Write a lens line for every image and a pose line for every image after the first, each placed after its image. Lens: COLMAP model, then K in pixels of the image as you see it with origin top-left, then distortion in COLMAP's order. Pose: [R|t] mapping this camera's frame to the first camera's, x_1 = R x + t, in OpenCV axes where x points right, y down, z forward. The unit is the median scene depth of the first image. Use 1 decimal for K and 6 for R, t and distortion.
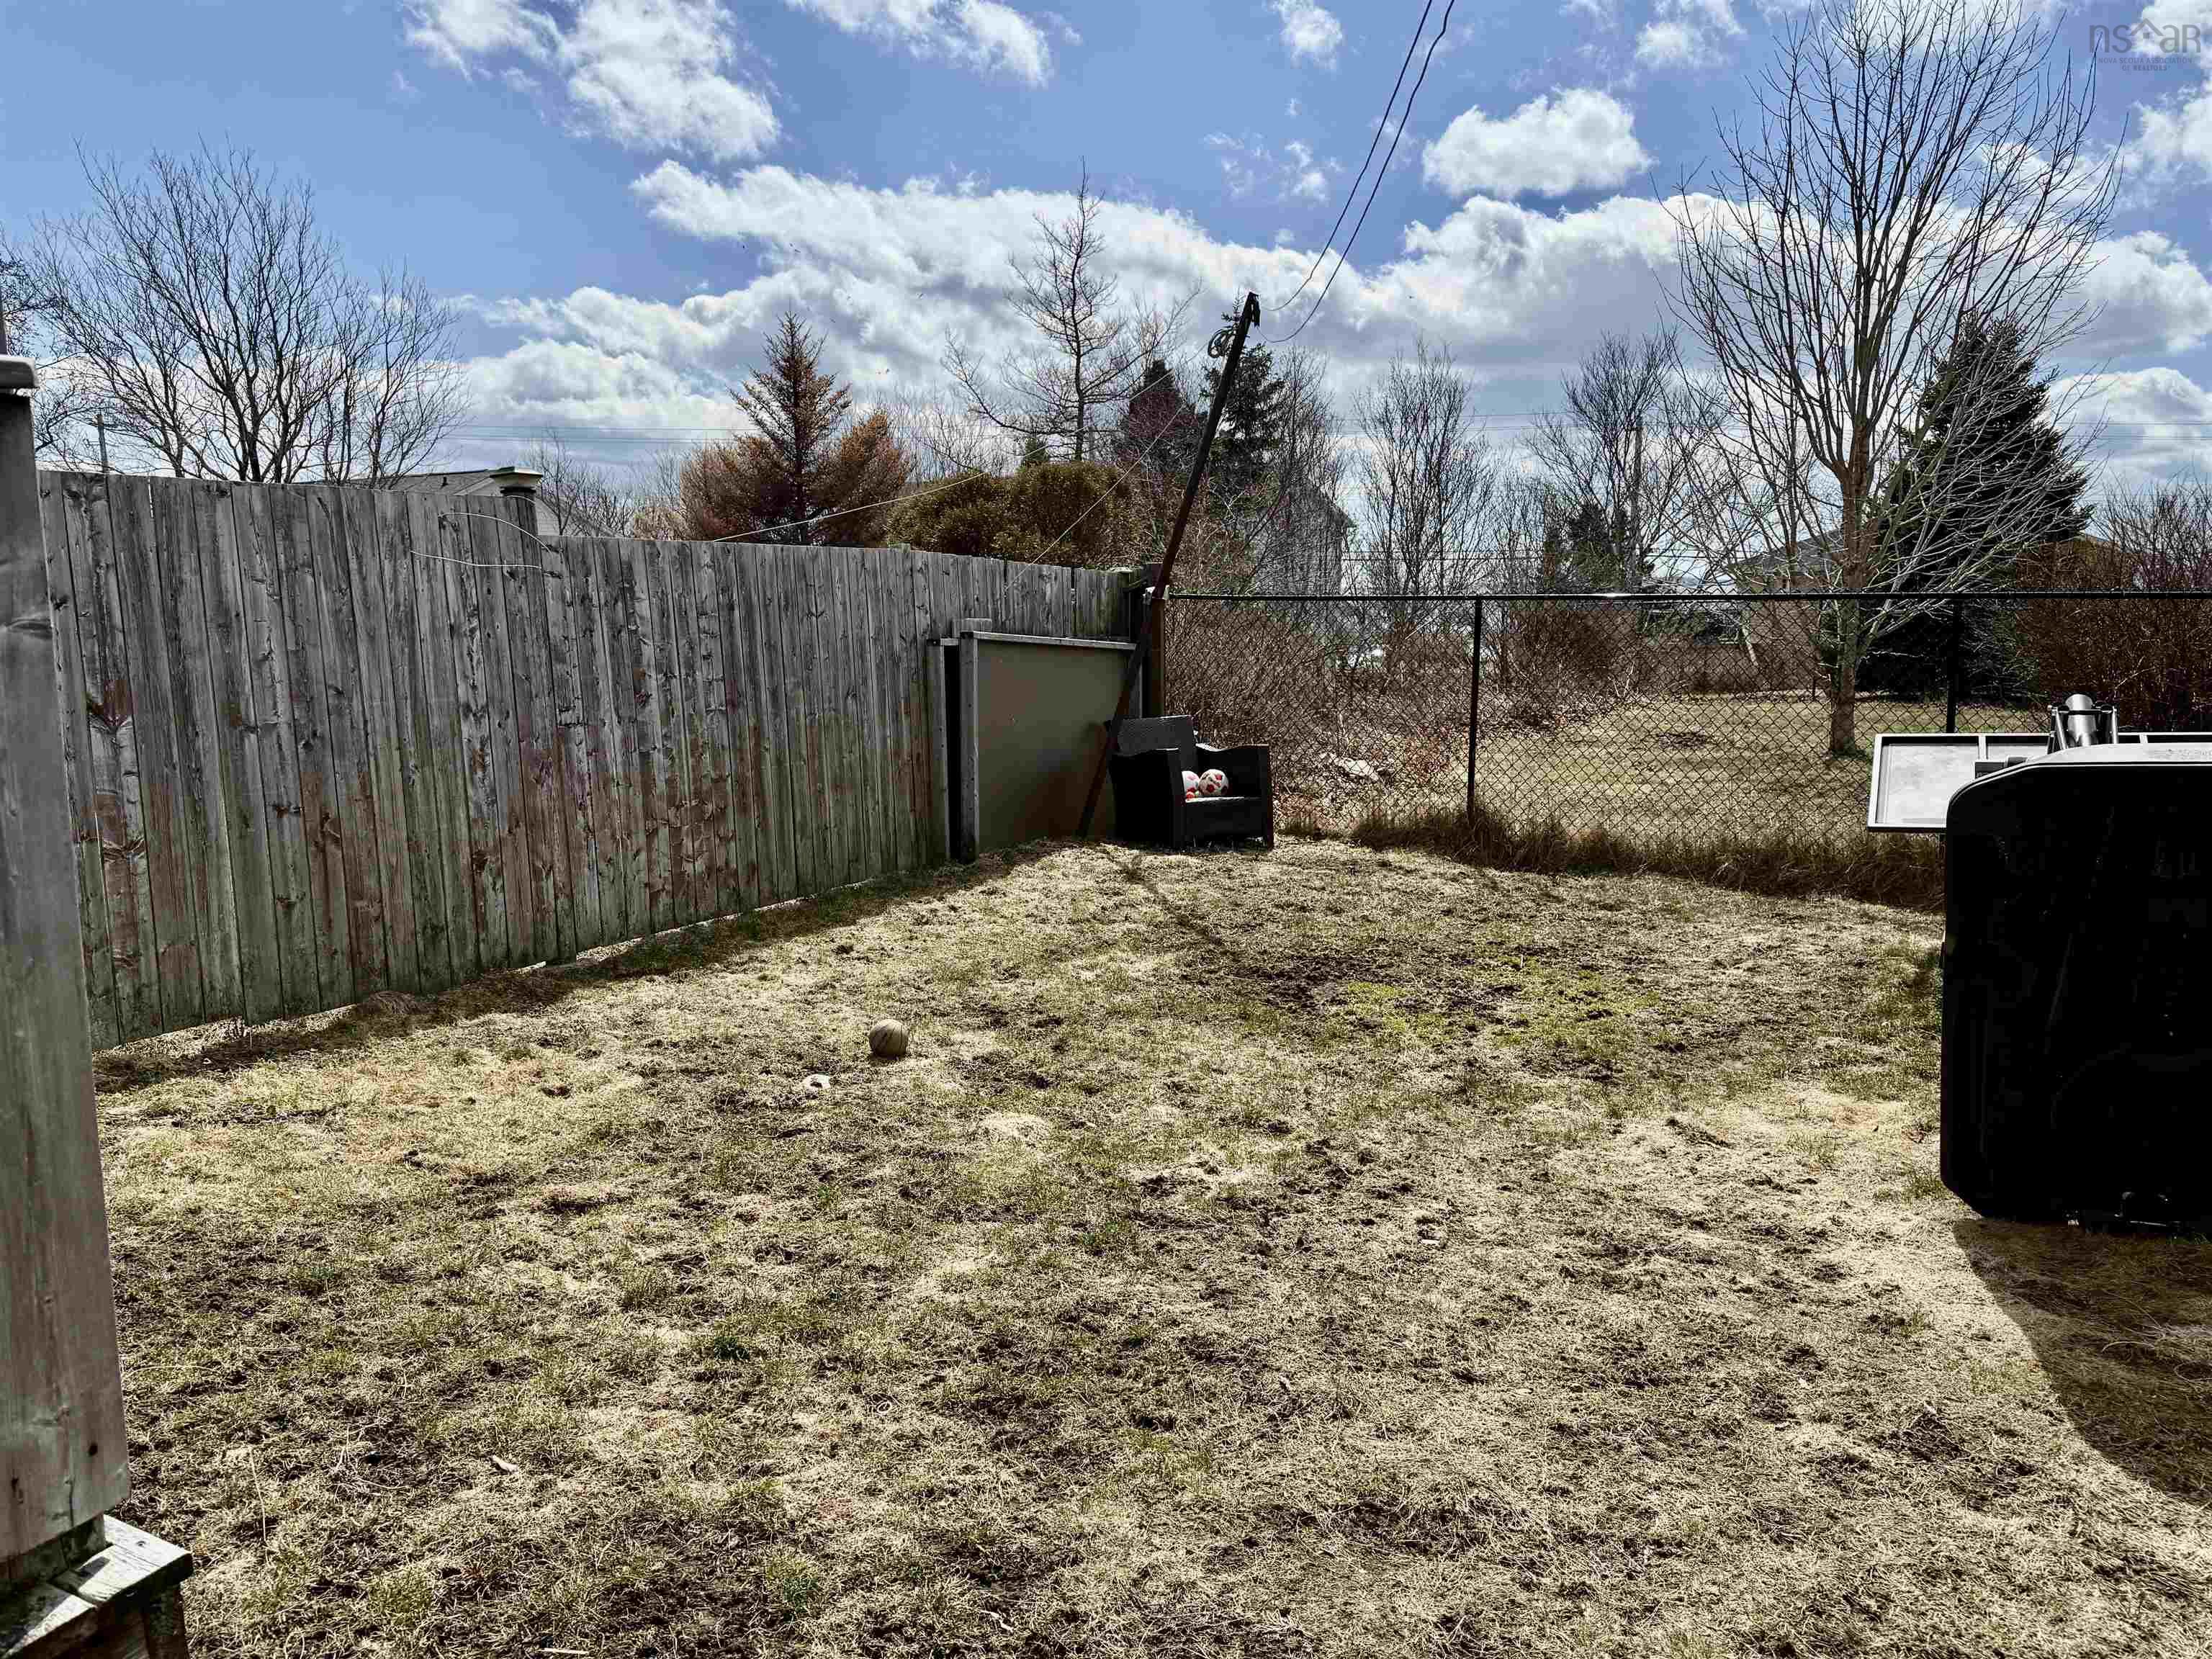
lens RADIAL K [[1593.4, 0, 1106.0], [0, 1593.4, 829.5], [0, 0, 1]] dist [0.159227, -0.299800]
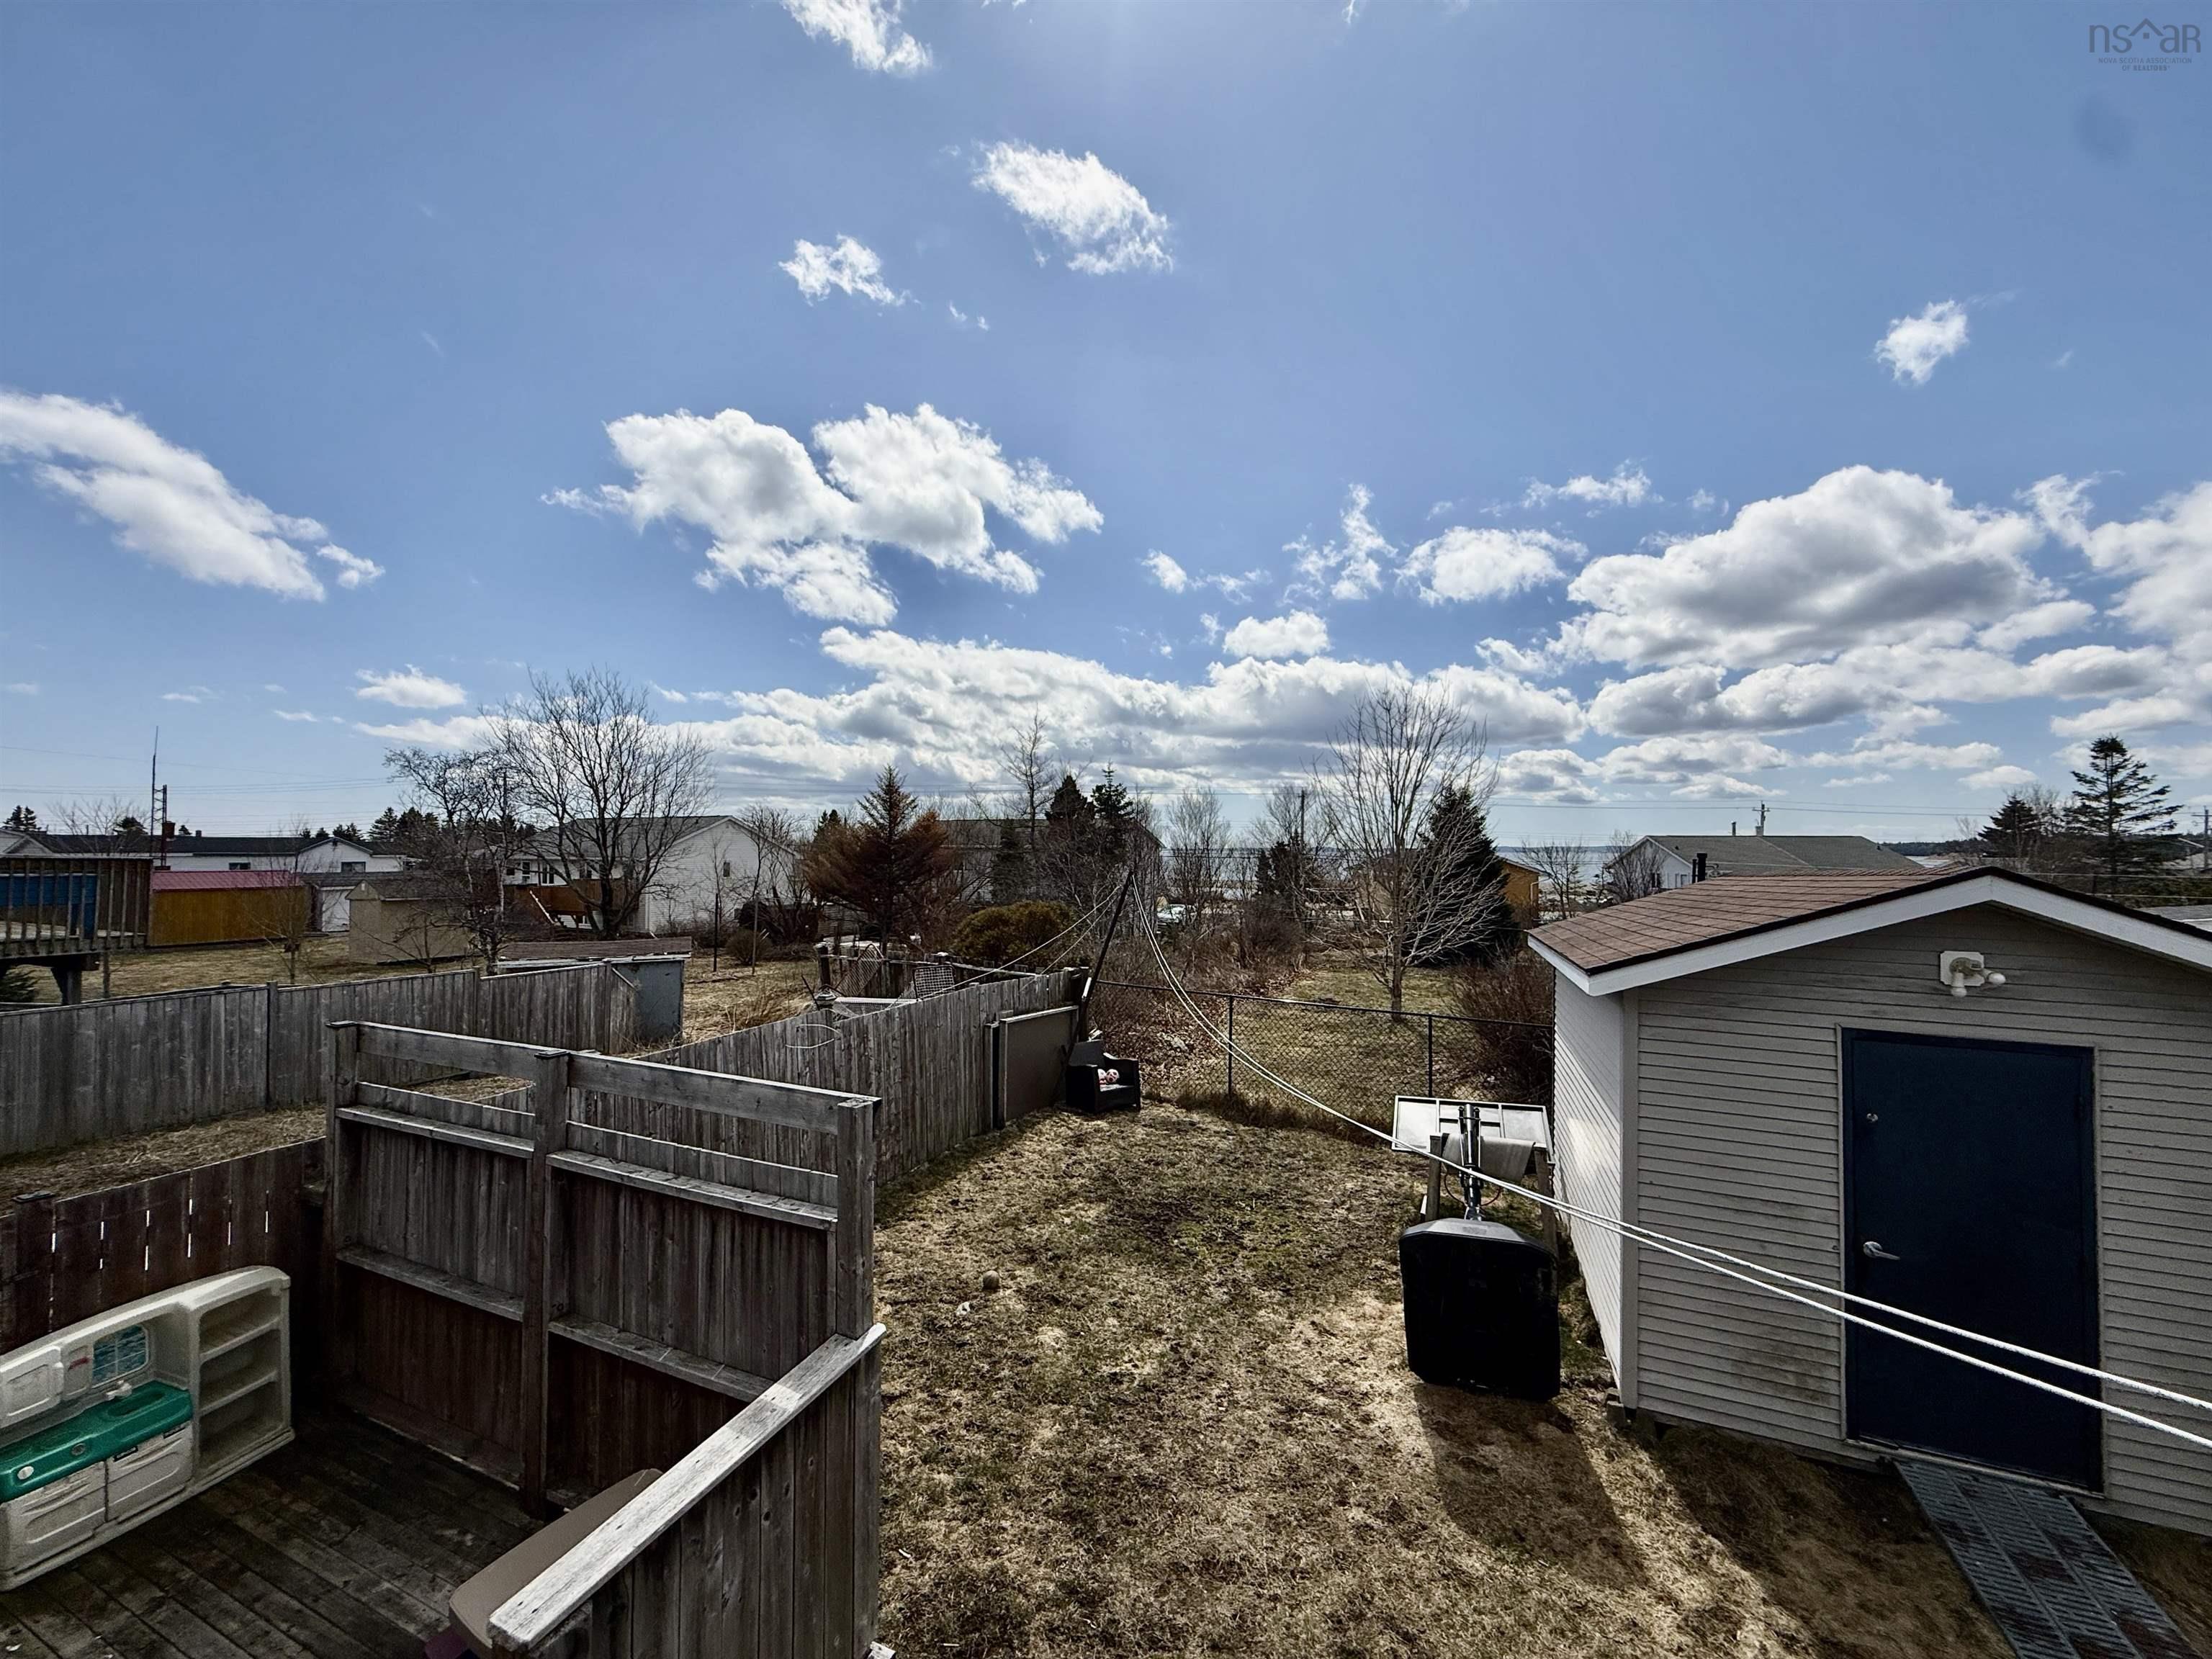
lens RADIAL K [[861.3, 0, 1095.2], [0, 861.3, 827.3], [0, 0, 1]] dist [-0.004758, -0.000254]
pose [[0.997244, 0.011239, 0.073333, -0.086162], [0.001089, 0.986135, -0.165941, -0.326131], [-0.074181, 0.165564, 0.983405, -0.377948]]
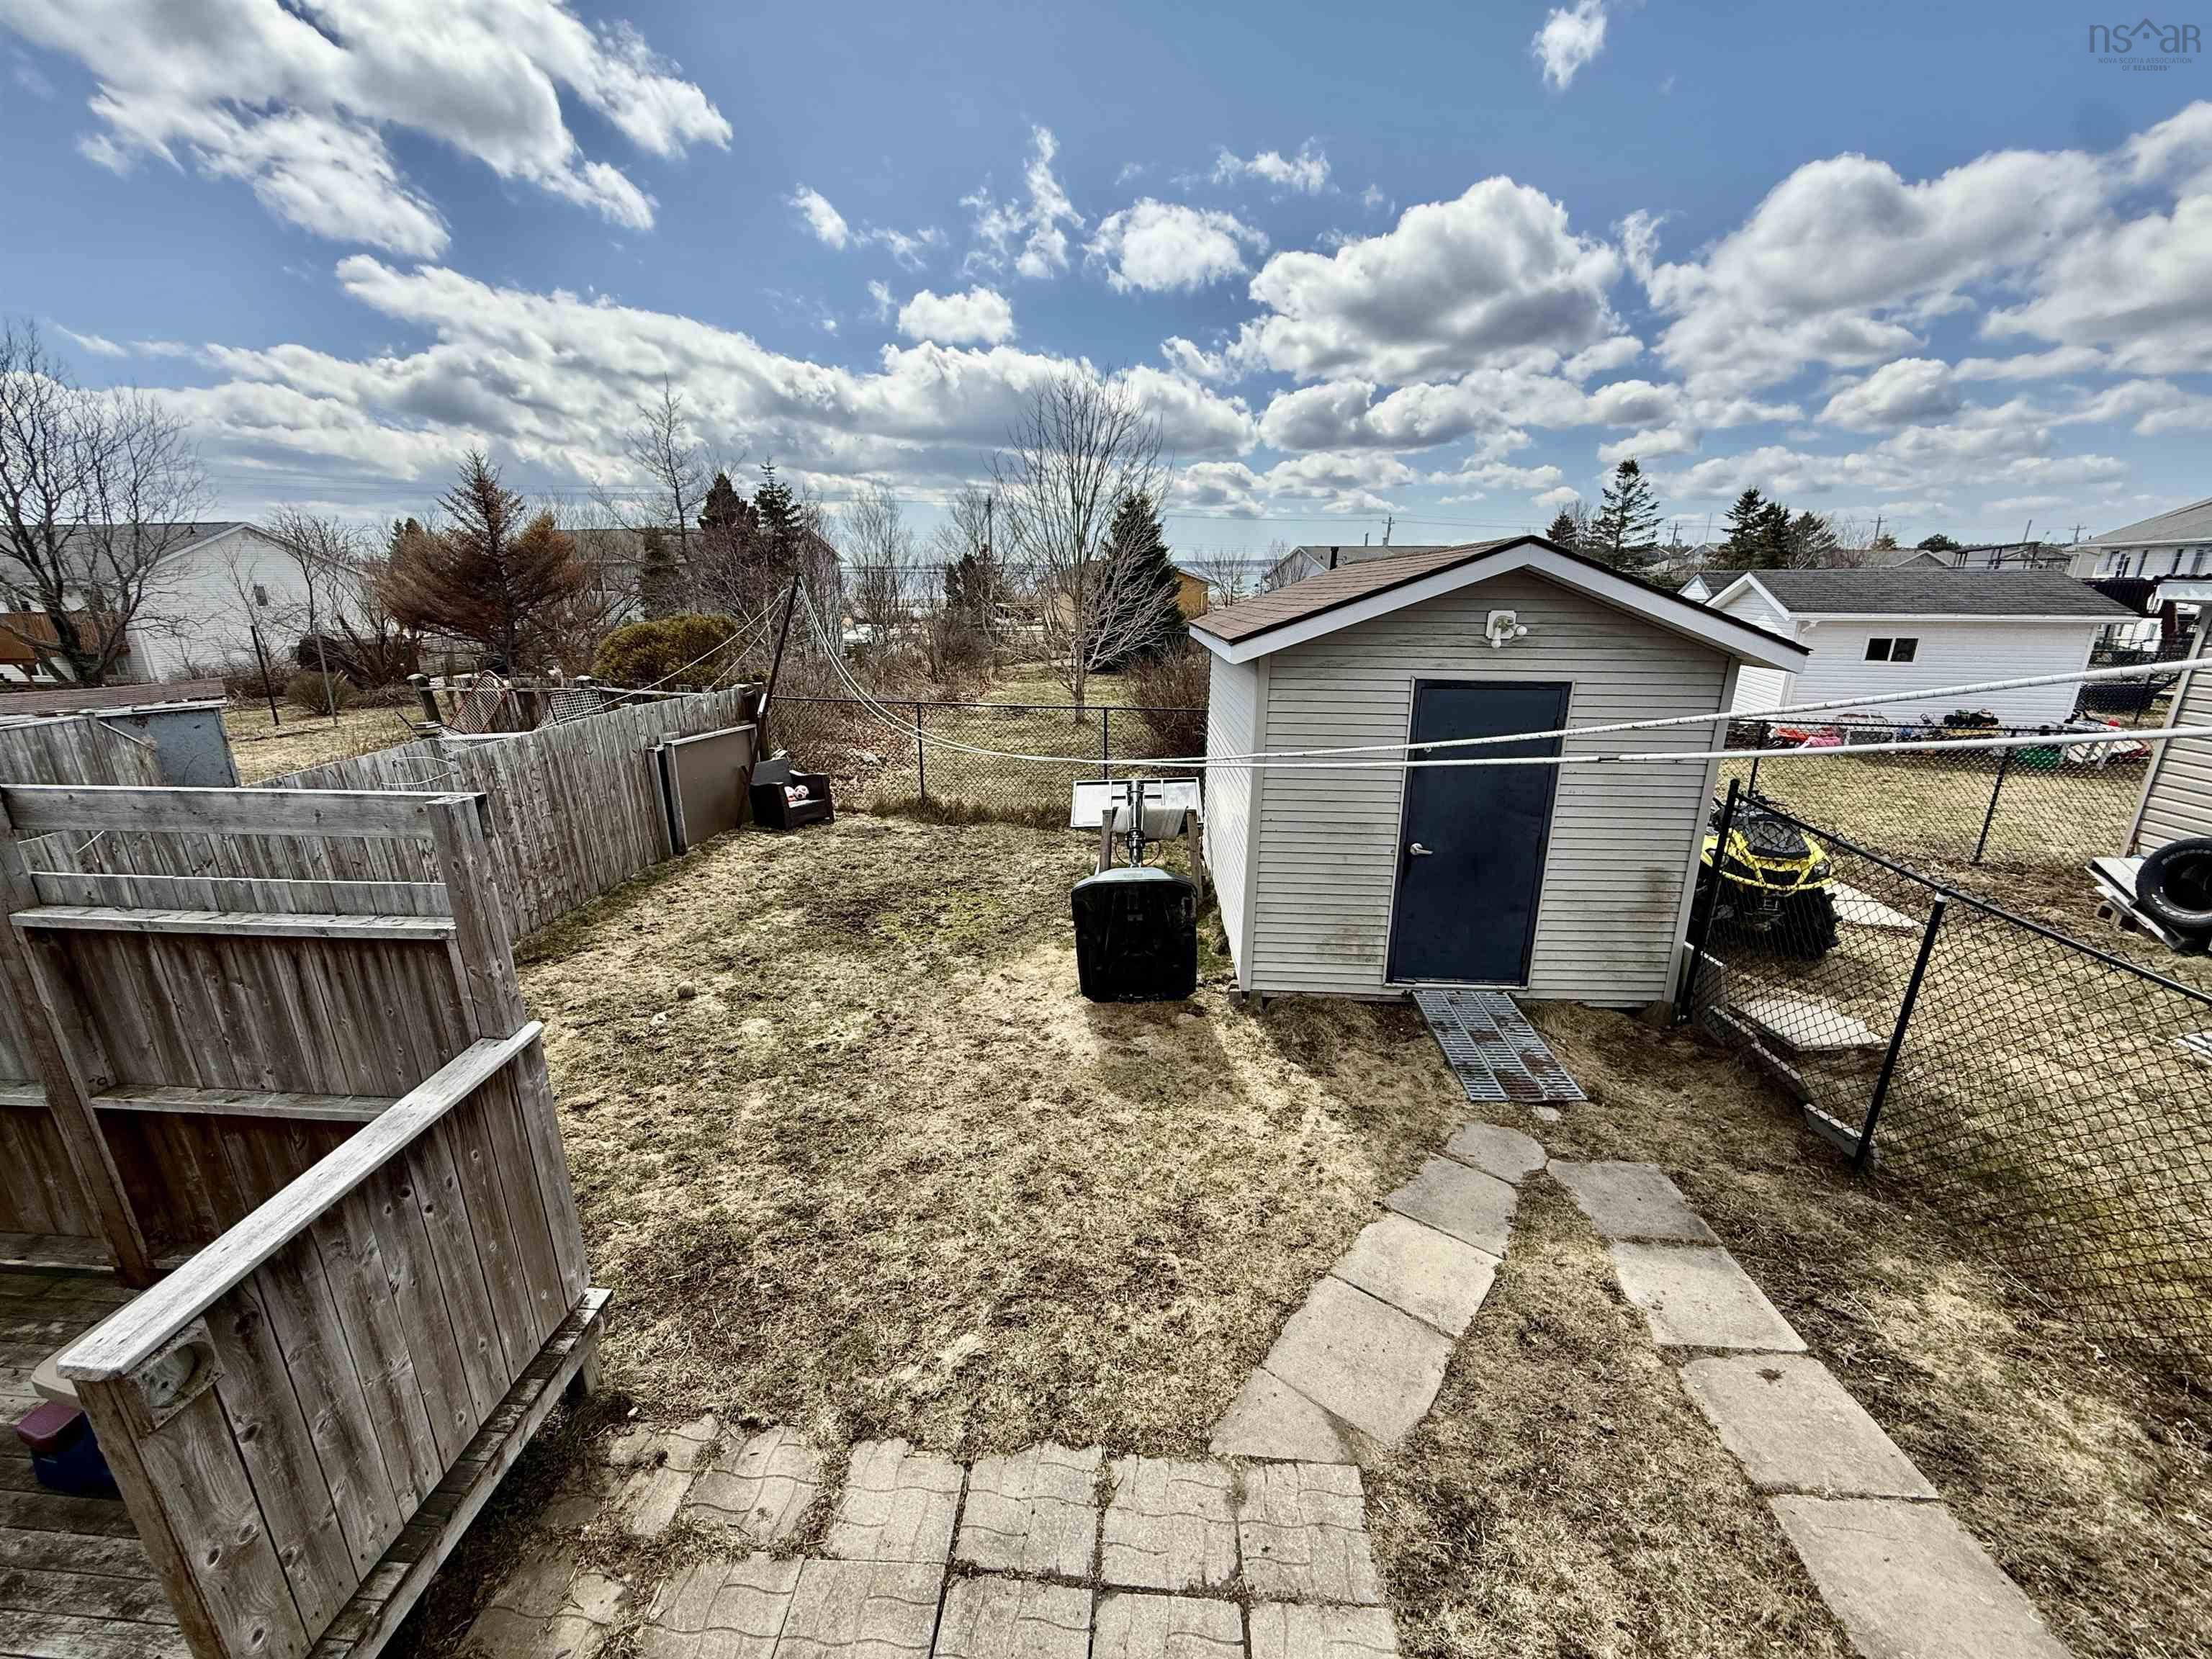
lens RADIAL K [[864.9, 0, 1093.0], [0, 864.9, 828.0], [0, 0, 1]] dist [-0.006838, 0.000012]
pose [[0.913610, -0.115401, 0.389871, -0.059030], [0.056191, 0.985511, 0.160035, -0.279160], [-0.402691, -0.124302, 0.906857, -0.365604]]
